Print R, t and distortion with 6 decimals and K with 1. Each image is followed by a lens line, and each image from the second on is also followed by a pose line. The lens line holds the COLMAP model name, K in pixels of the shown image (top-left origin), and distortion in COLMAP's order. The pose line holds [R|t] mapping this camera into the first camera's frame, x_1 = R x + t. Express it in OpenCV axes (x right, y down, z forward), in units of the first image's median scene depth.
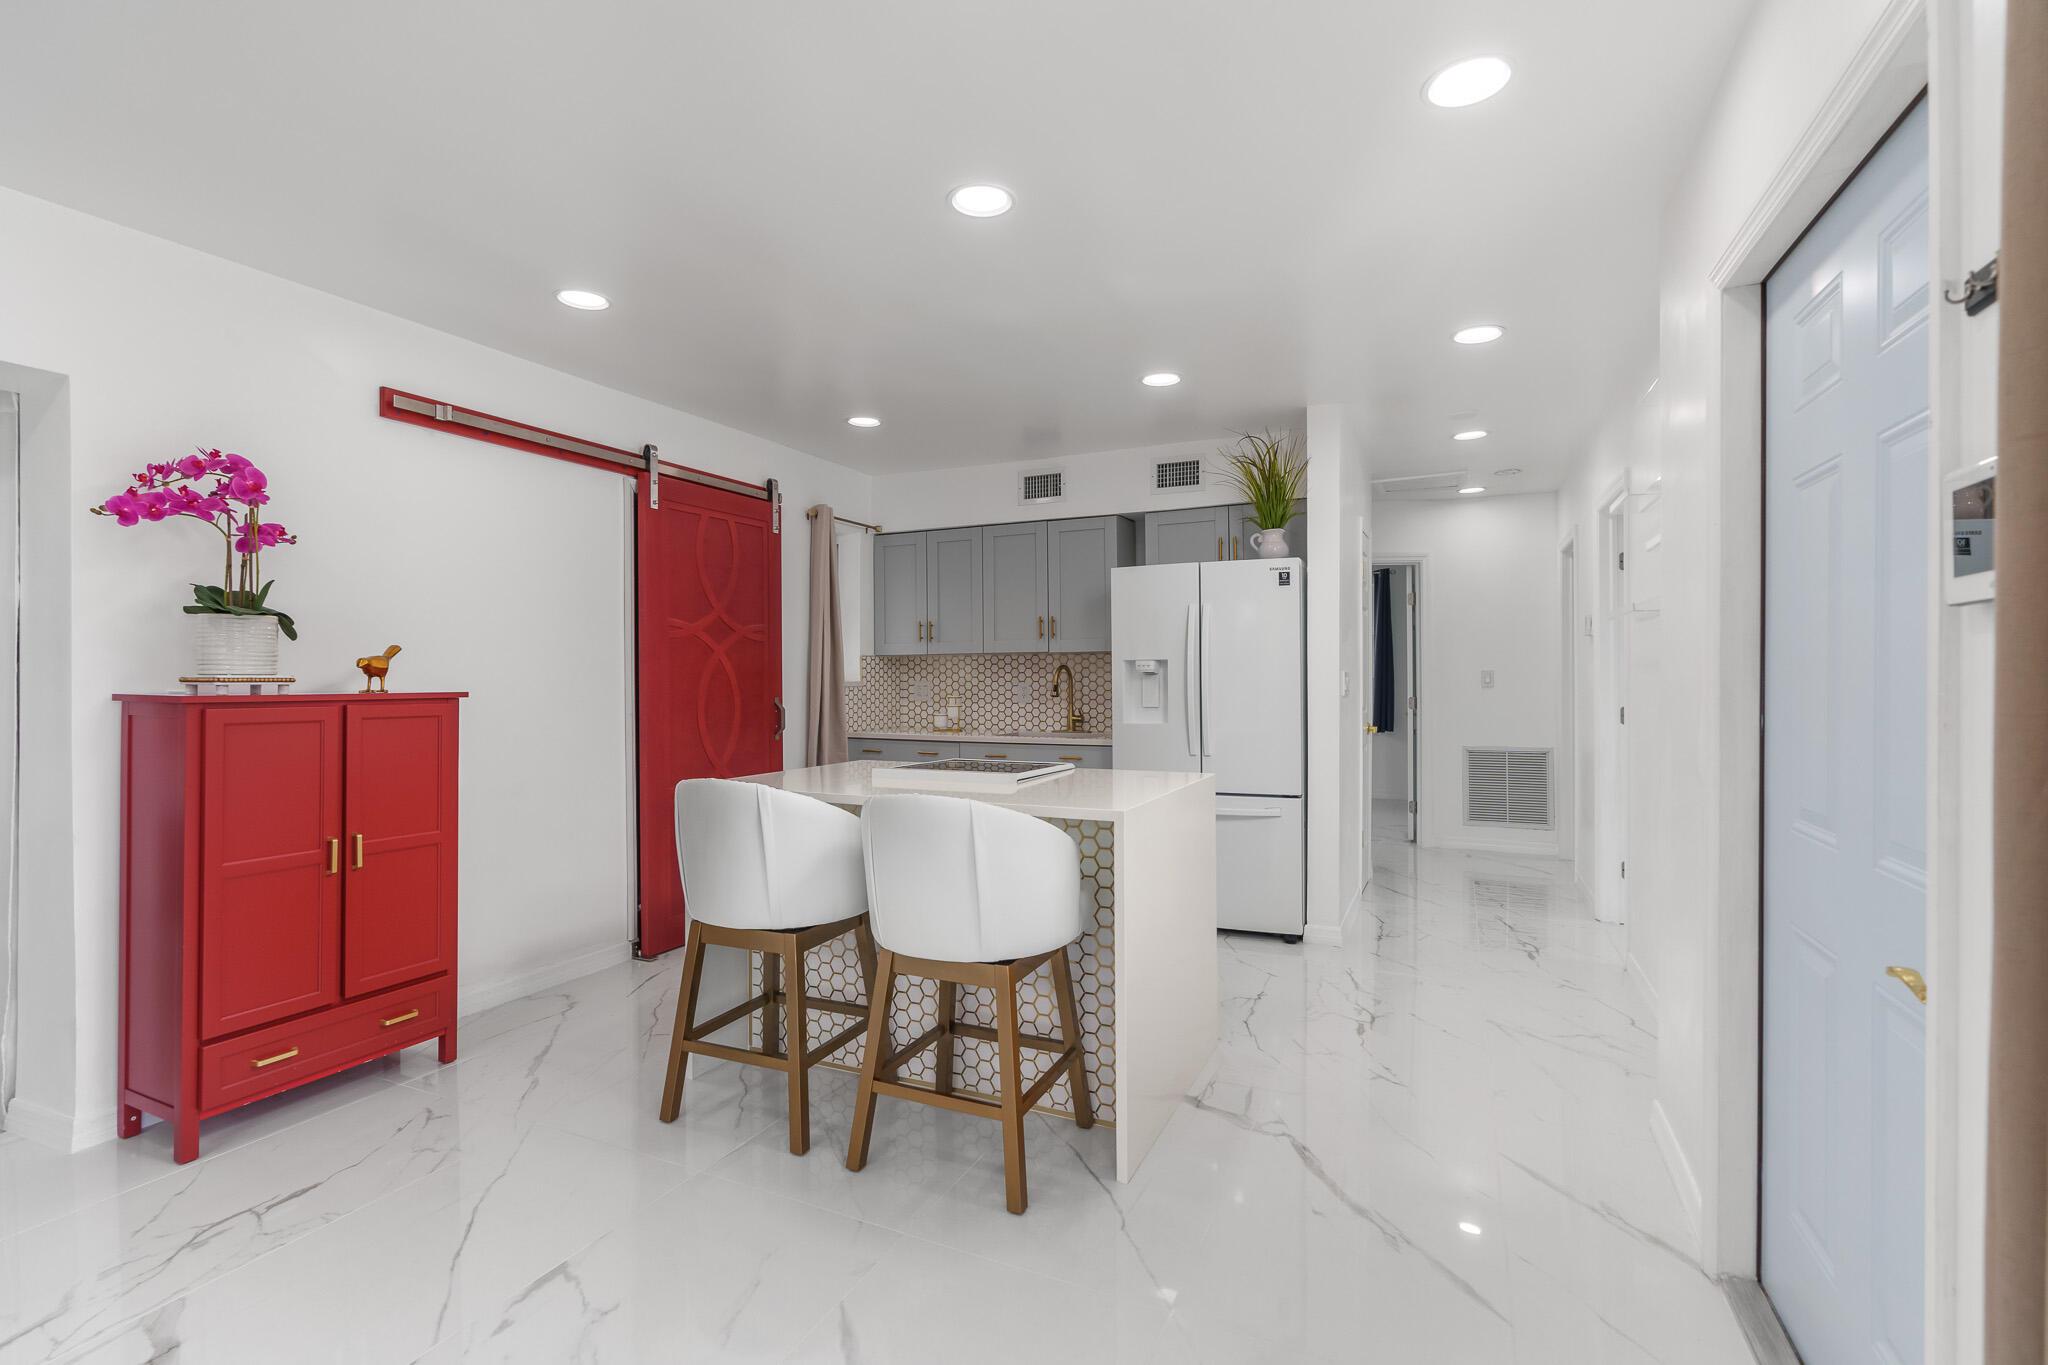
lens RADIAL K [[929.1, 0, 1017.5], [0, 929.1, 669.3], [0, 0, 1]] dist [-0.005564, 0.000092]
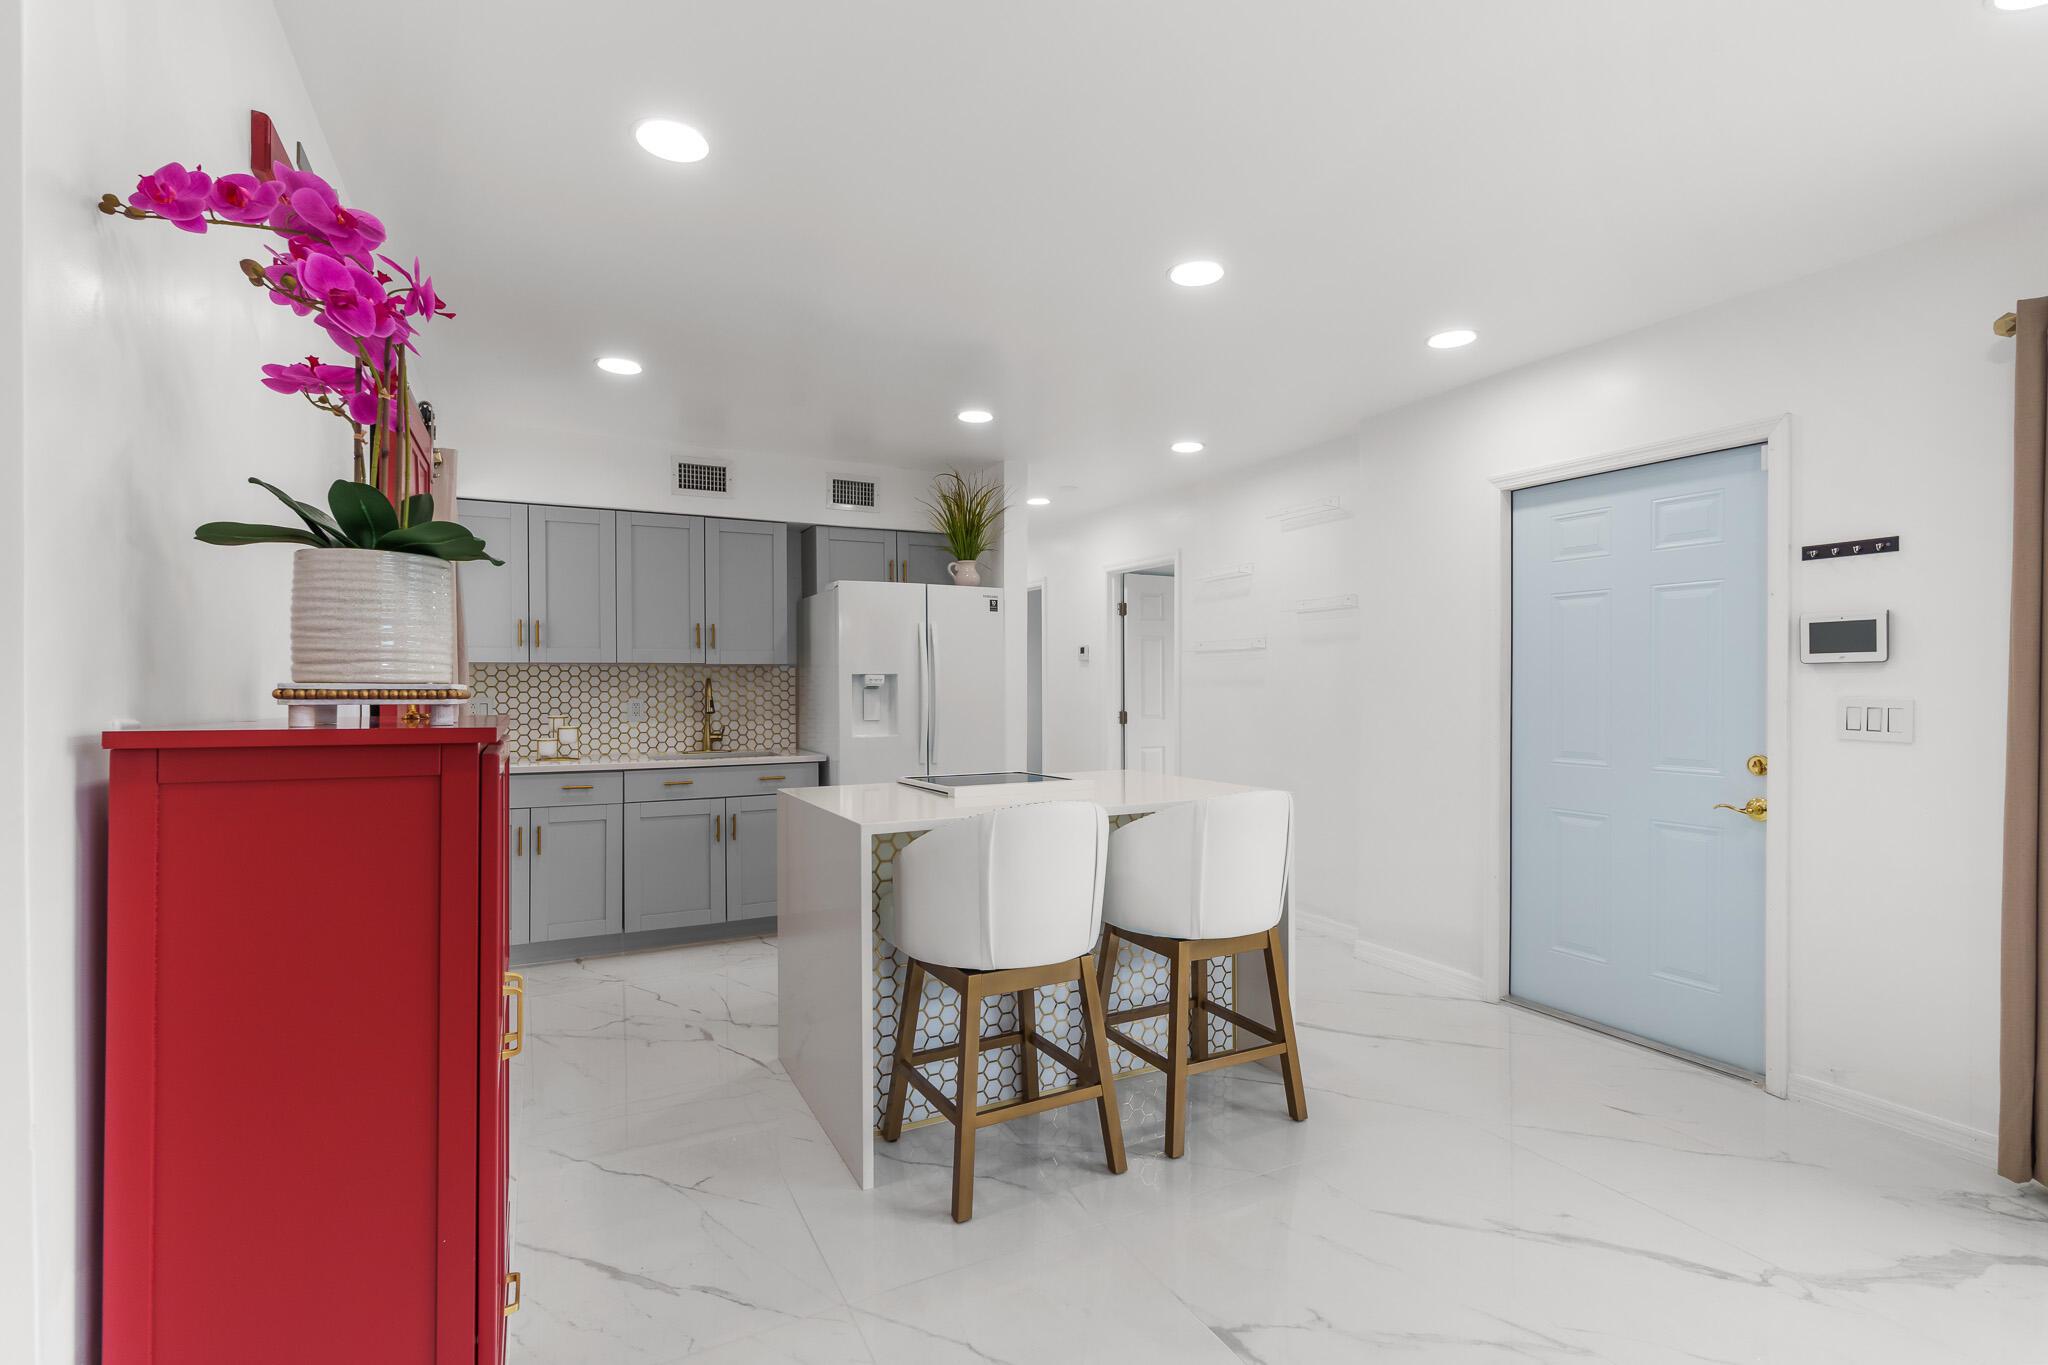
lens RADIAL K [[927.2, 0, 1014.3], [0, 927.2, 686.7], [0, 0, 1]] dist [-0.004690, -0.000242]
pose [[0.615298, 0.002736, 0.788290, -0.508959], [-0.004269, 0.999991, -0.000138, 0.002730], [-0.788283, -0.003281, 0.615304, 0.226984]]
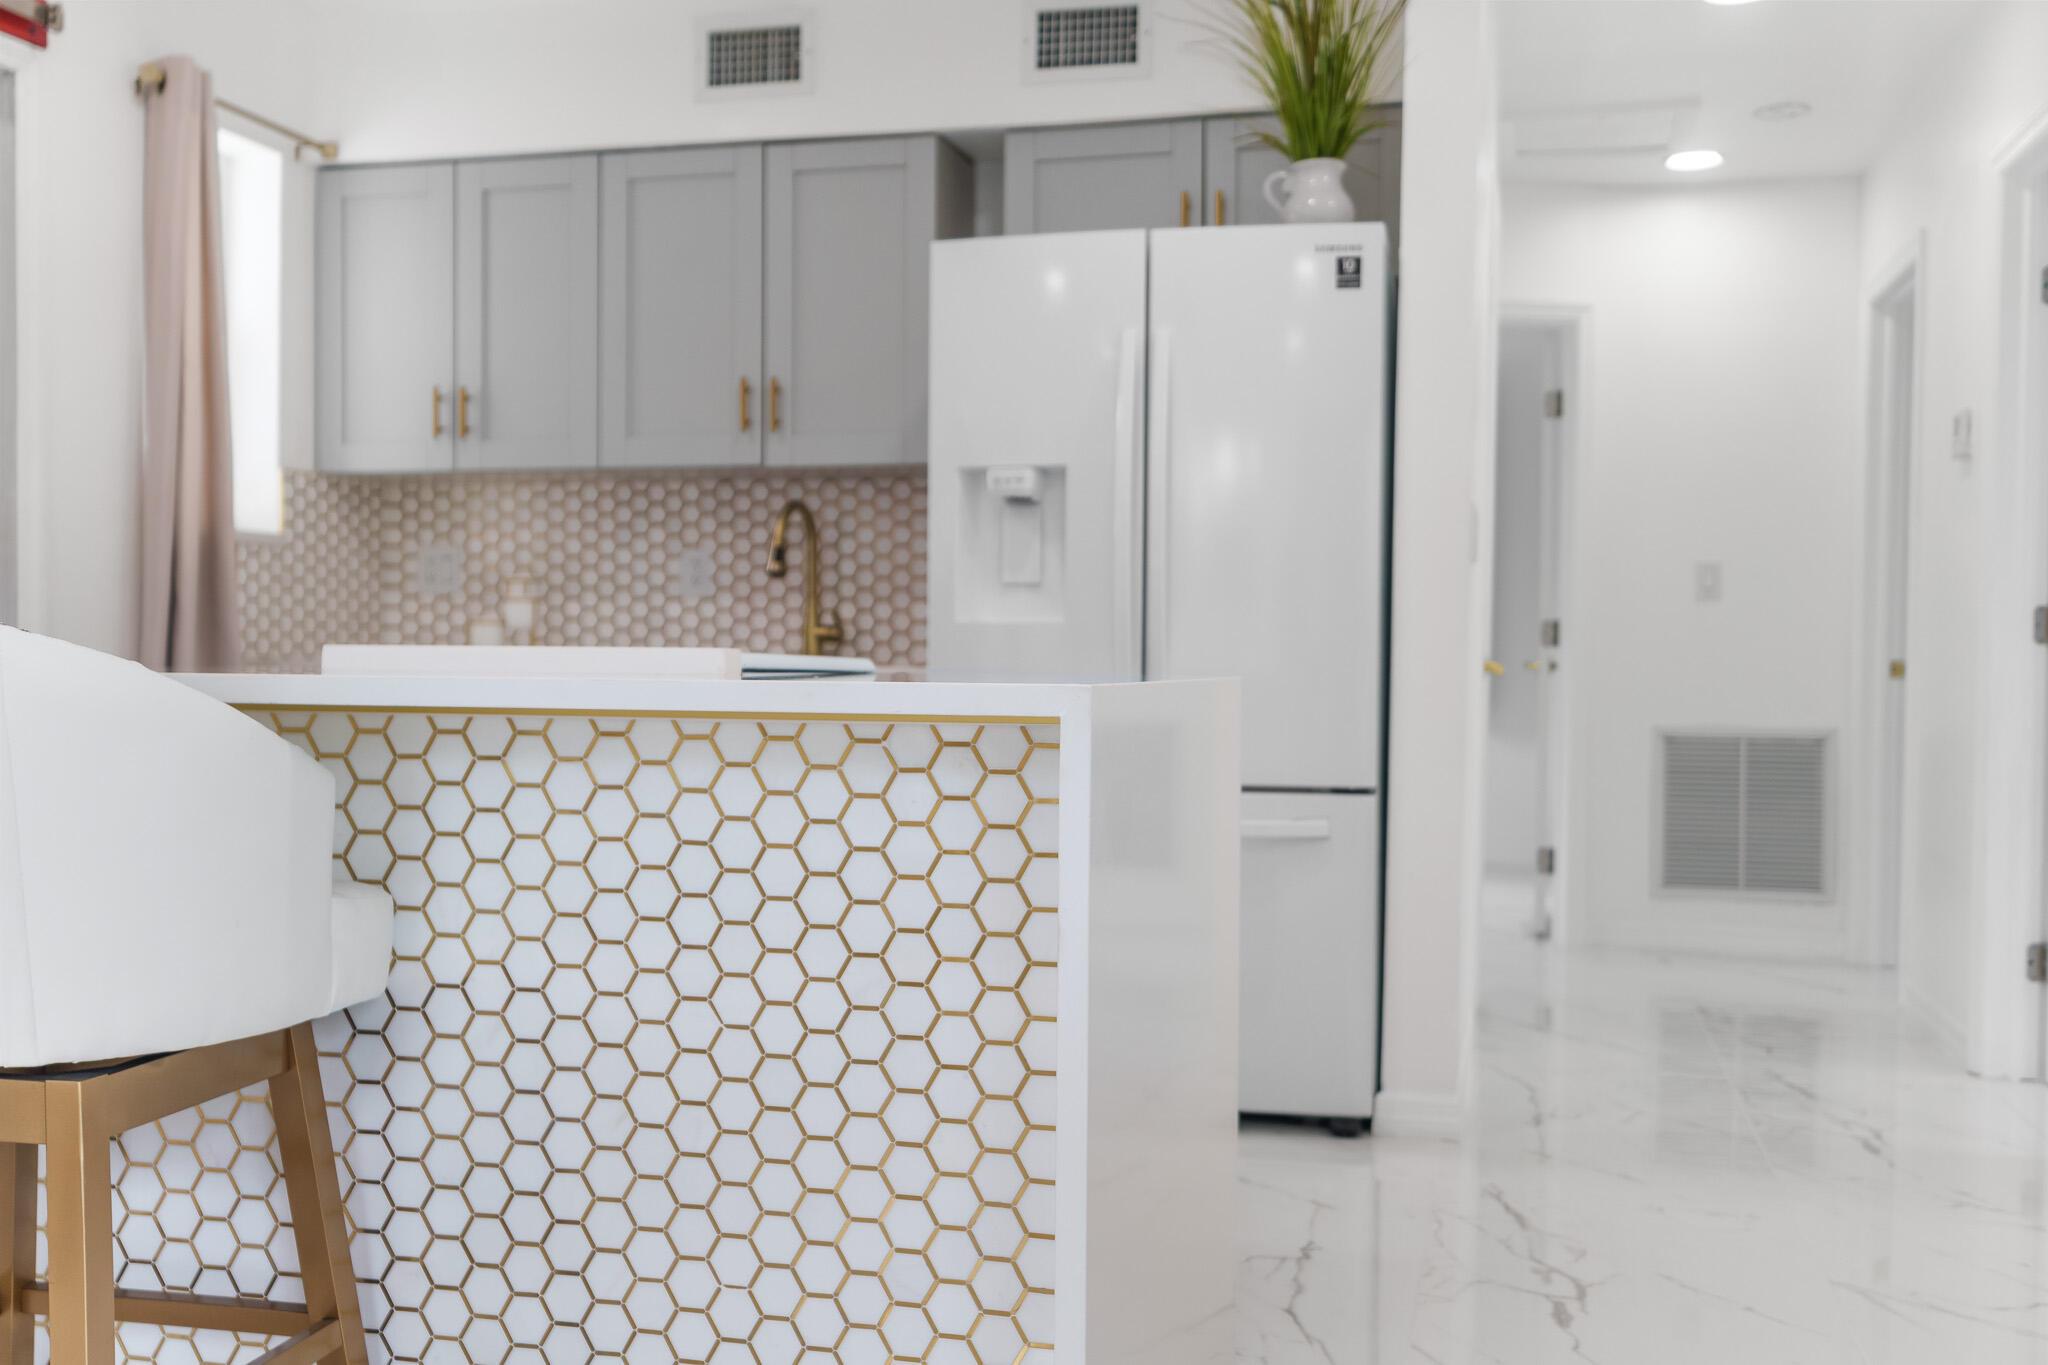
lens RADIAL K [[1990.6, 0, 1010.3], [0, 1990.6, 689.3], [0, 0, 1]] dist [0.010319, 0.020921]
pose [[0.982173, 0.011142, 0.187646, -0.024310], [-0.015965, 0.999579, 0.024211, 0.059825], [-0.187298, -0.026775, 0.981938, 0.119161]]
